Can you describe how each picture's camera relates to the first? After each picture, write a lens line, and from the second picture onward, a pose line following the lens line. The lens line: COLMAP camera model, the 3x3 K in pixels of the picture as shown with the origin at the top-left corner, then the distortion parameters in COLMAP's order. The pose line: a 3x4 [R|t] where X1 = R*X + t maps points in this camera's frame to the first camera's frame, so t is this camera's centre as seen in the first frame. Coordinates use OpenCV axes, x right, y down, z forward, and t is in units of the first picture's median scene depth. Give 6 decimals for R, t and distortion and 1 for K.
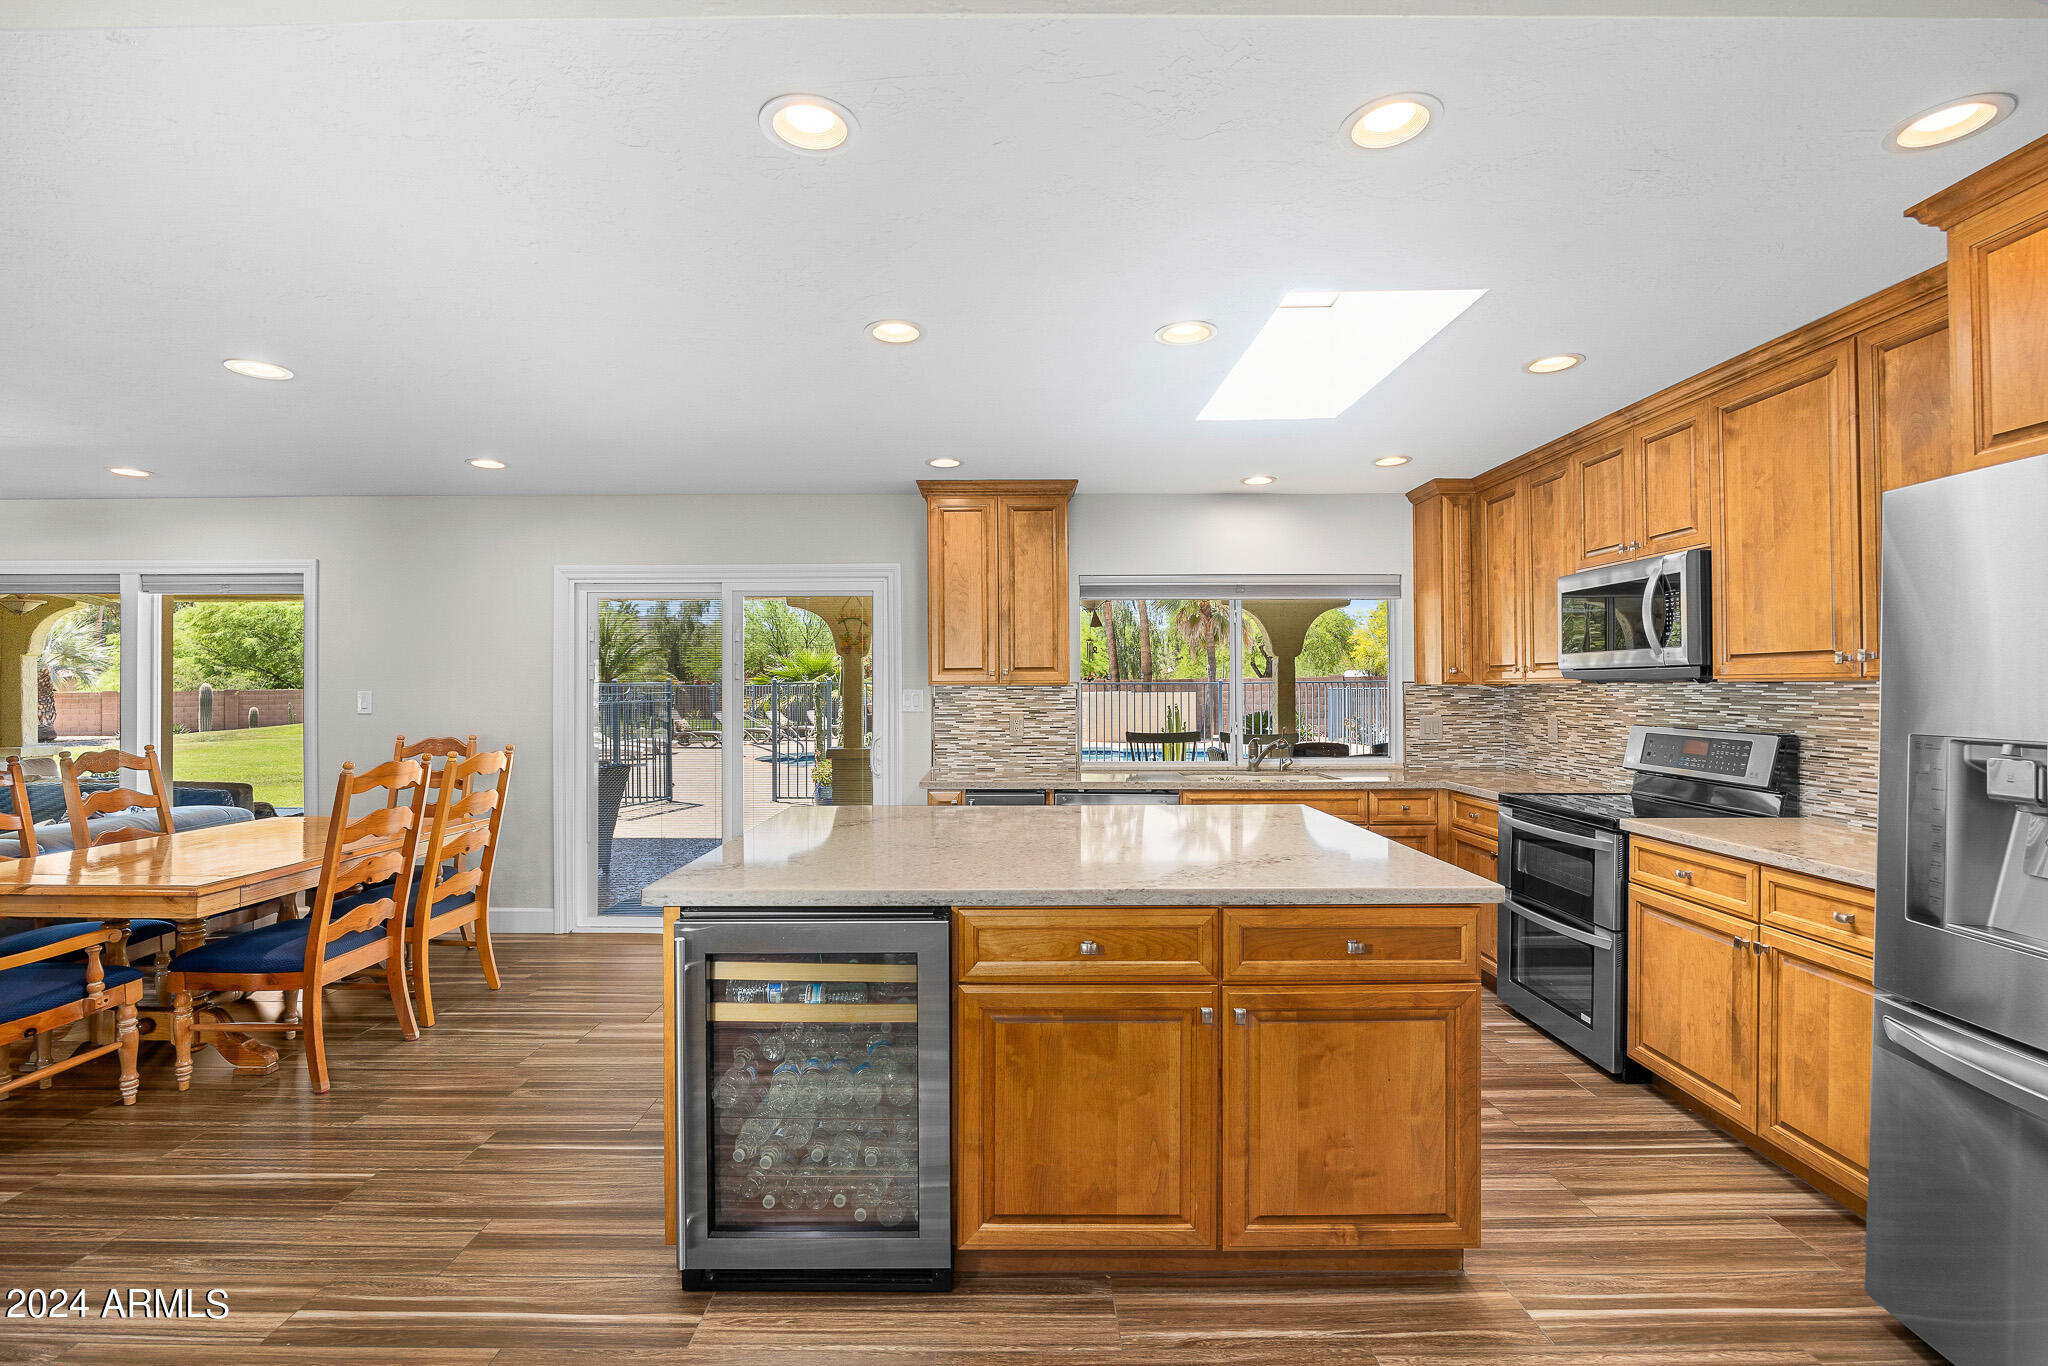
lens RADIAL K [[916.6, 0, 1011.1], [0, 916.6, 684.0], [0, 0, 1]] dist [-0.000374, -0.000027]
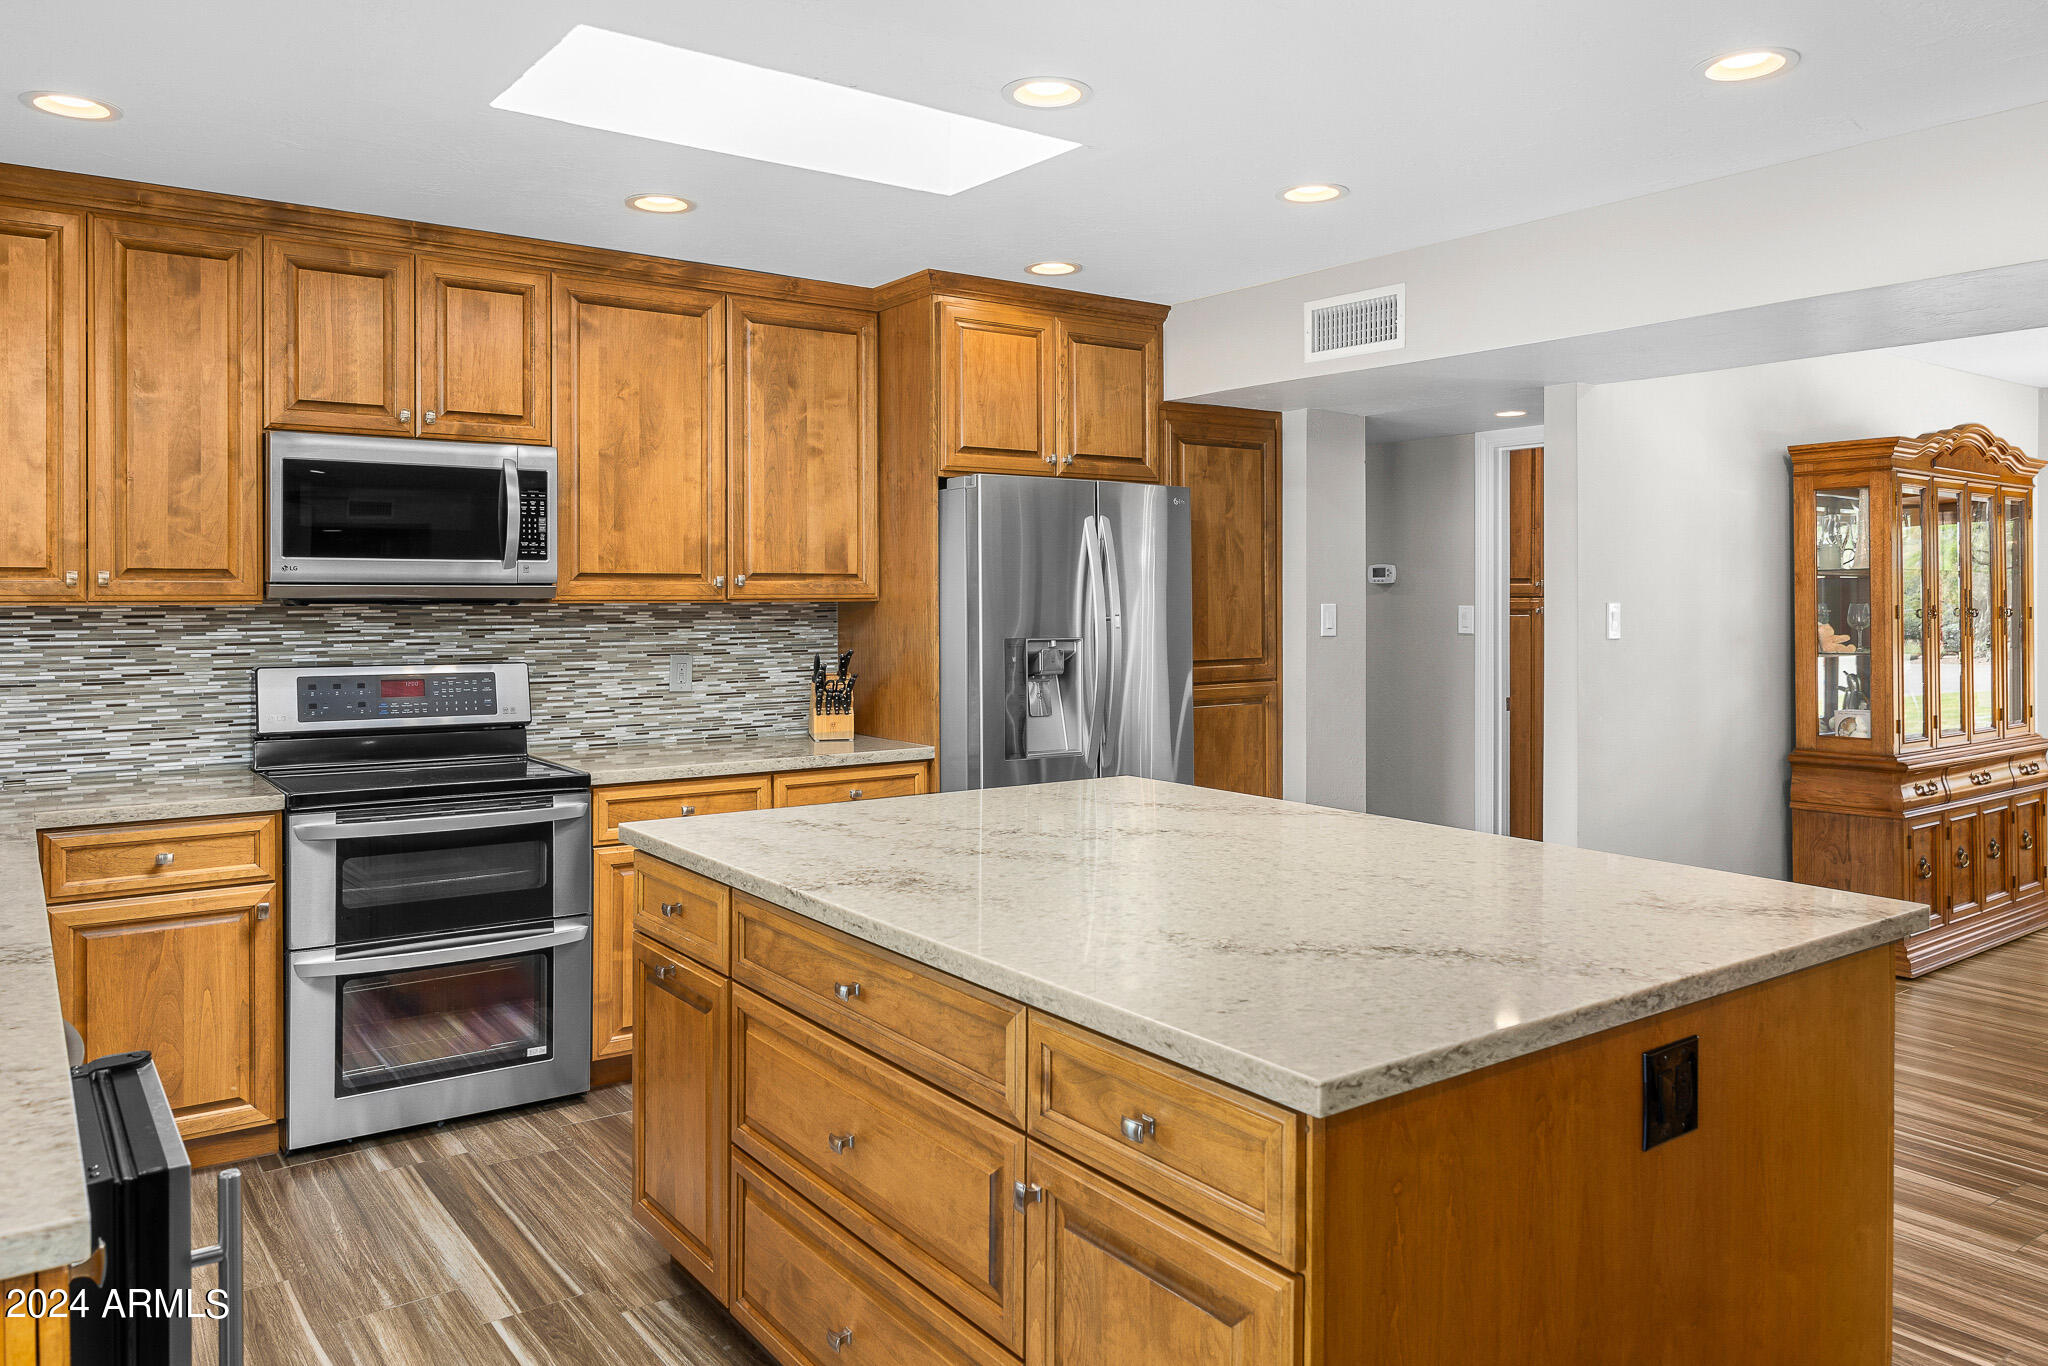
lens RADIAL K [[1409.9, 0, 988.8], [0, 1409.9, 600.2], [0, 0, 1]] dist [-0.008318, -0.001335]
pose [[-0.578415, 0.002068, 0.815740, -0.536558], [-0.000324, 0.999996, -0.002765, -0.001522], [-0.815742, -0.001864, -0.578413, 1.387057]]
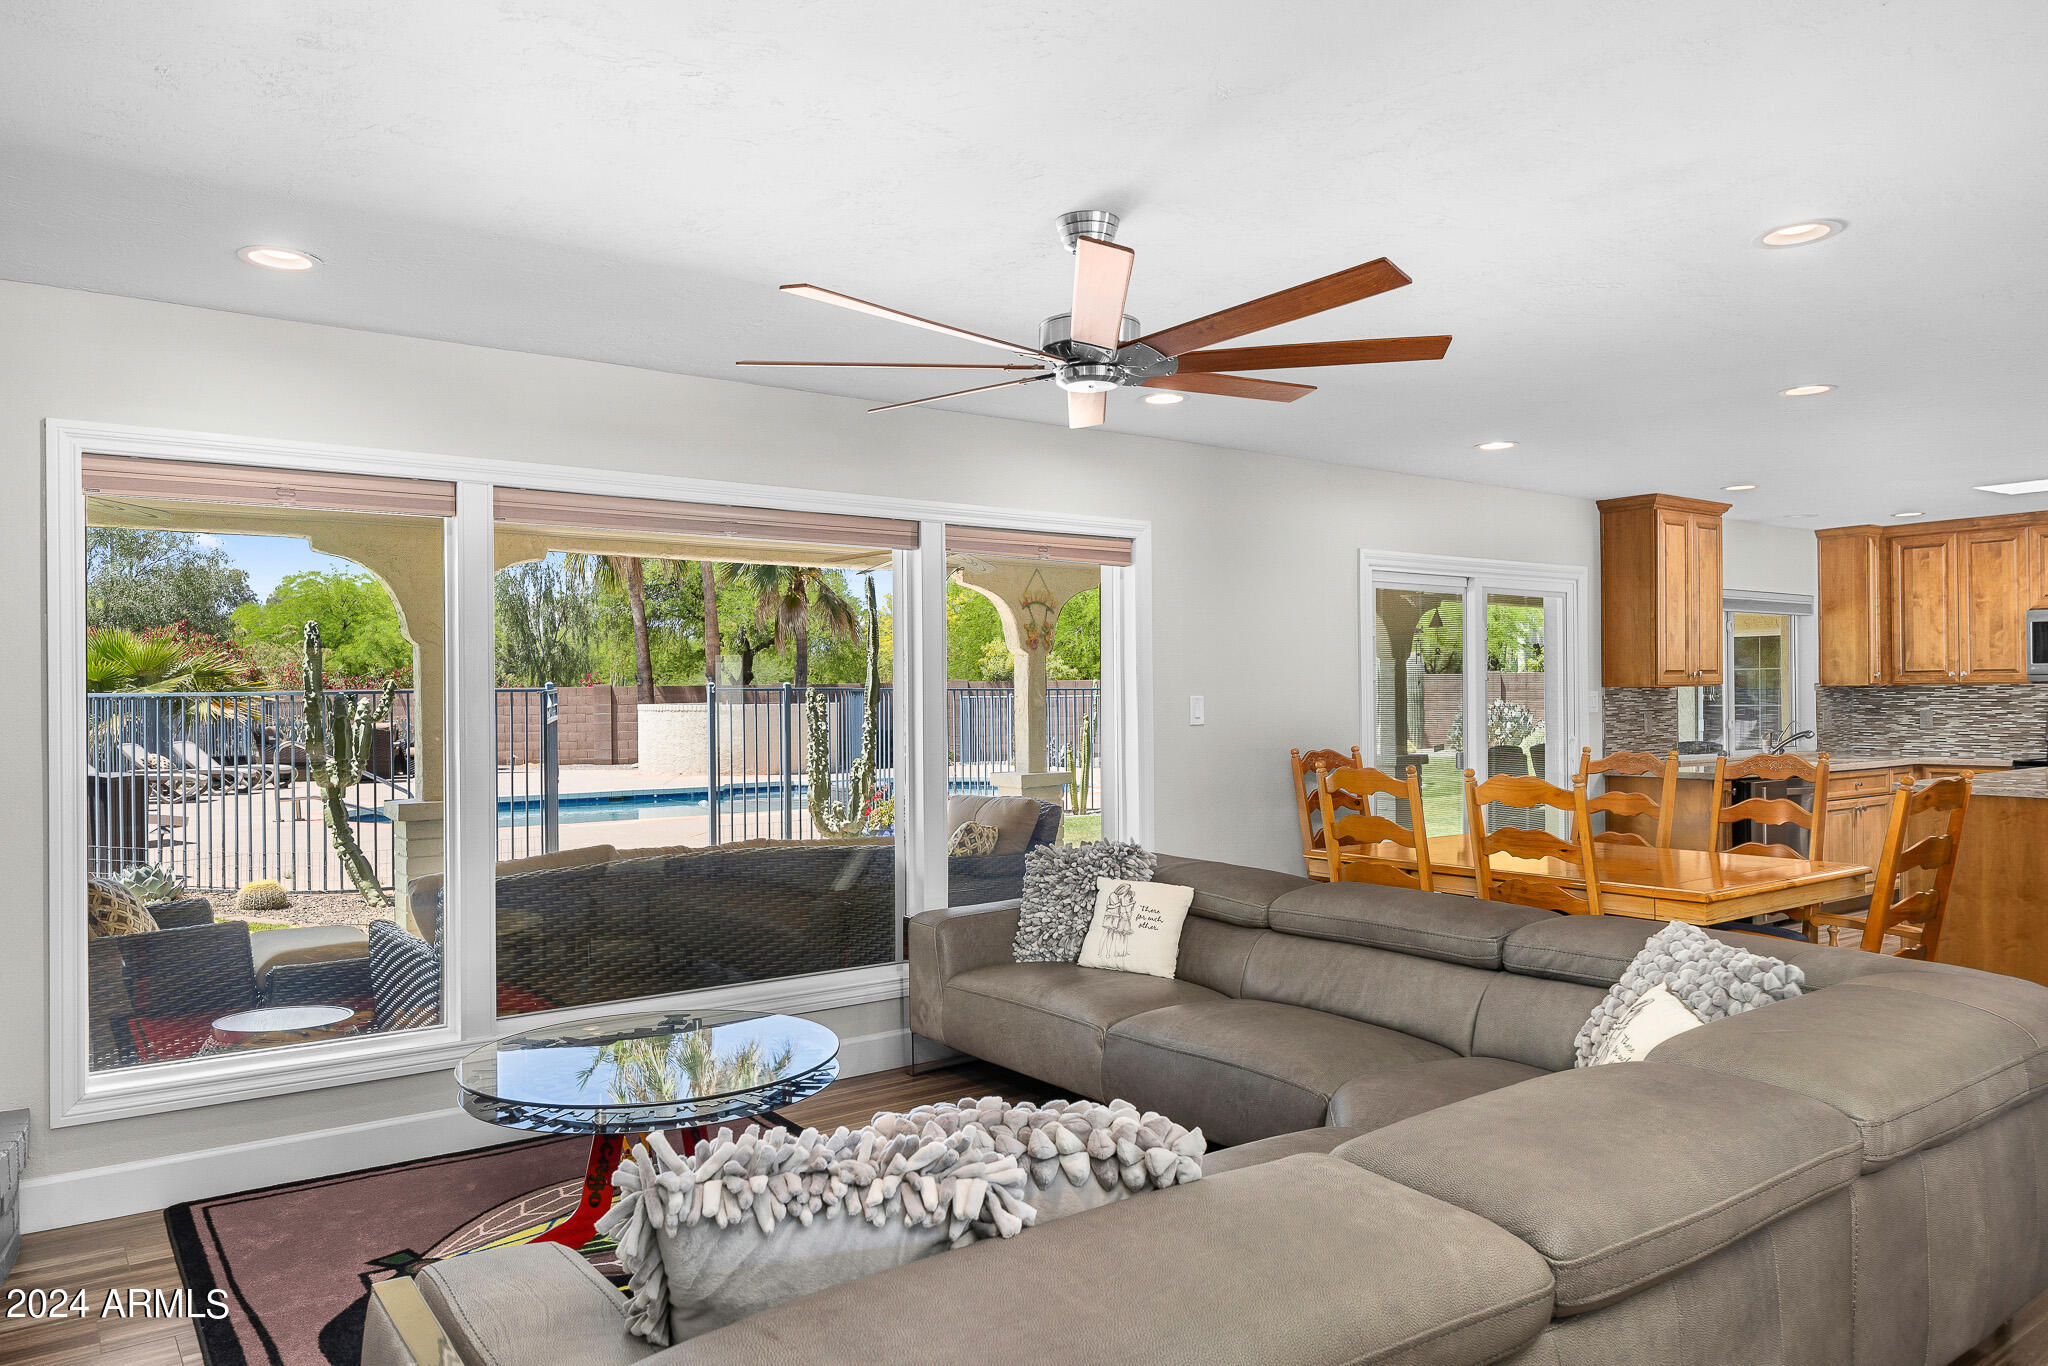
lens RADIAL K [[1409.9, 0, 1028.5], [0, 1409.9, 687.4], [0, 0, 1]] dist [-0.008318, -0.001335]
pose [[0.803942, -0.003565, 0.594697, -2.398564], [0.004437, 0.999990, -0.000004, -0.002812], [-0.594691, 0.002642, 0.803950, 0.185797]]
